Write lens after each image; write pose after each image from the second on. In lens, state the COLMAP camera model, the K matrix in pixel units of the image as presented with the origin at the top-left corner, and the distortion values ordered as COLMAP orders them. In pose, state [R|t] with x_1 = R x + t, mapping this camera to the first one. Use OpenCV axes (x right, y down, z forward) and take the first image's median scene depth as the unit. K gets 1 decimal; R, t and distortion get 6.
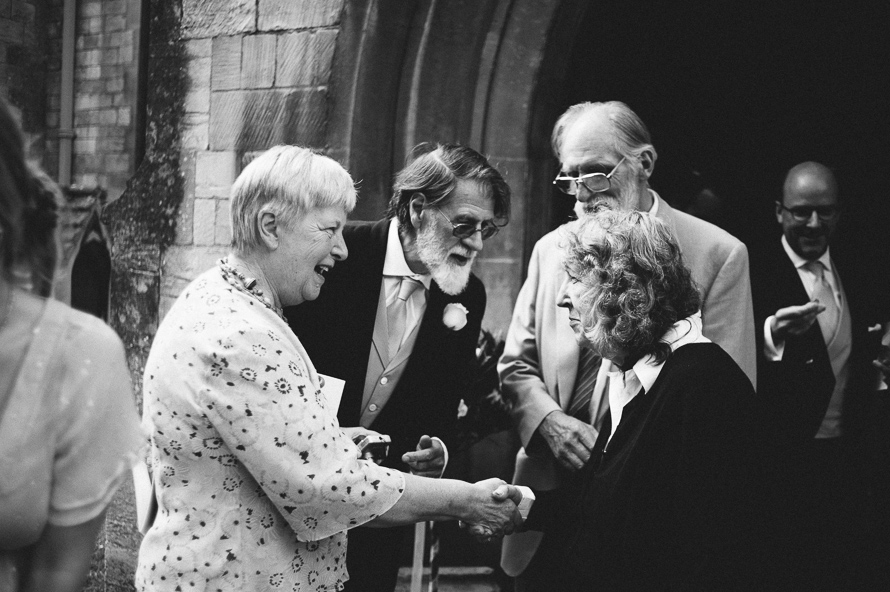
lens RADIAL K [[897.1, 0, 447.8], [0, 897.1, 291.5], [0, 0, 1]] dist [-0.054130, 0.000000]
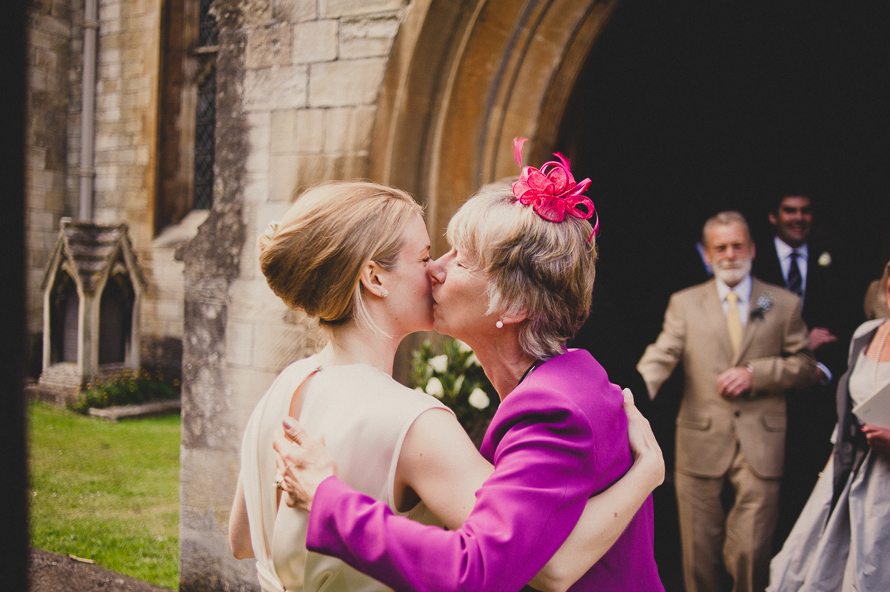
lens RADIAL K [[897.1, 0, 445.5], [0, 897.1, 297.9], [0, 0, 1]] dist [-0.054130, 0.000000]
pose [[0.999816, -0.016893, 0.009070, -0.036099], [0.017054, 0.999692, -0.018015, 0.001359], [-0.008763, 0.018167, 0.999797, -0.242717]]
